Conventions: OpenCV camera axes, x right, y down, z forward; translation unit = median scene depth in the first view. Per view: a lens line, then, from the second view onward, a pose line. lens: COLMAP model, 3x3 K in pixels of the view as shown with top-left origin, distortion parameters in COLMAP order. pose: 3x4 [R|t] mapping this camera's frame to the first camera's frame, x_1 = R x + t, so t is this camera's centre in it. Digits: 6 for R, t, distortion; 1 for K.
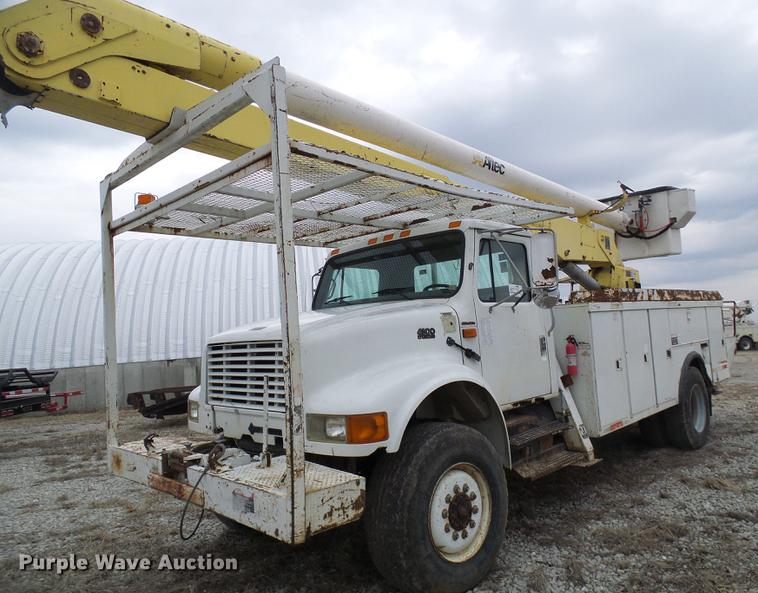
lens RADIAL K [[537.5, 0, 380.7], [0, 537.5, 300.3], [0, 0, 1]] dist [0.003007, 0.001116]
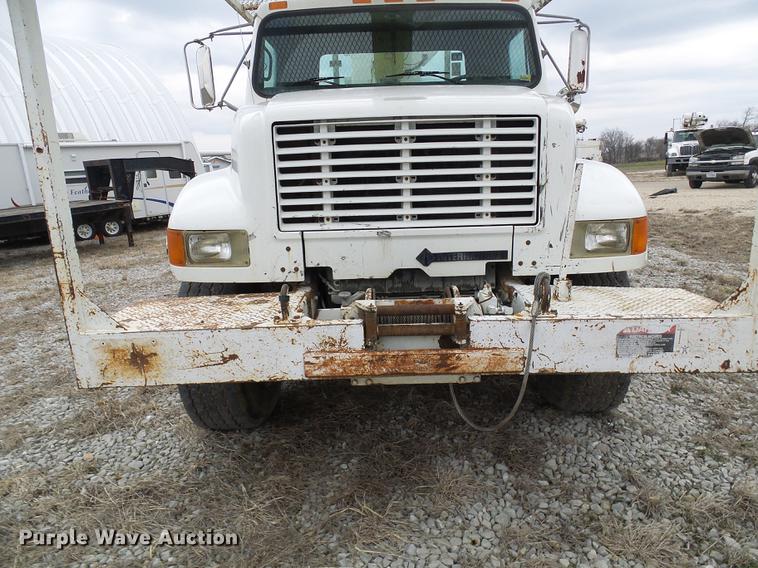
lens RADIAL K [[527.6, 0, 380.7], [0, 527.6, 281.2], [0, 0, 1]] dist [-0.006713, 0.007768]
pose [[0.712680, -0.118447, 0.691417, -0.701371], [-0.058227, 0.972252, 0.226574, 0.123830], [-0.699069, -0.201734, 0.686008, 0.585311]]
